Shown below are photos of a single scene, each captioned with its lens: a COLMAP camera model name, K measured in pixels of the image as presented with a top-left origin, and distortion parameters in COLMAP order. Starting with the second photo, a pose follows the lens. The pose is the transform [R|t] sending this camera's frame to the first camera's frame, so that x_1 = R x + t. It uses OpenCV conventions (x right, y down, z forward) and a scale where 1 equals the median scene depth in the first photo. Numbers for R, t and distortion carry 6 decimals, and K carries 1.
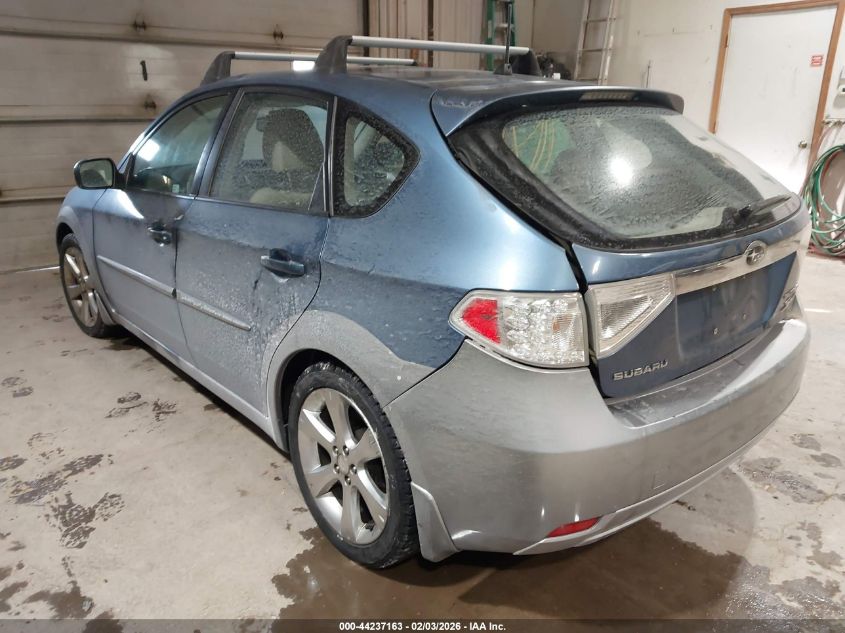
lens RADIAL K [[708.6, 0, 422.4], [0, 708.6, 313.3], [0, 0, 1]] dist [0.011181, 0.005098]
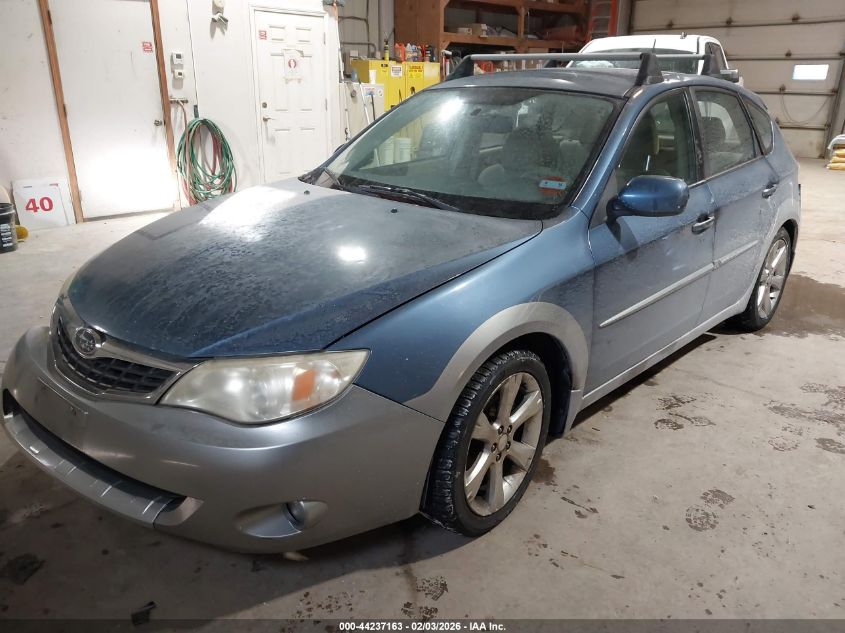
lens RADIAL K [[708.6, 0, 423.3], [0, 708.6, 319.5], [0, 0, 1]] dist [0.011181, 0.005098]
pose [[-0.150002, -0.325976, 0.933402, -1.201017], [0.277640, 0.892206, 0.356207, -0.427254], [-0.948902, 0.312582, -0.043328, 1.319321]]
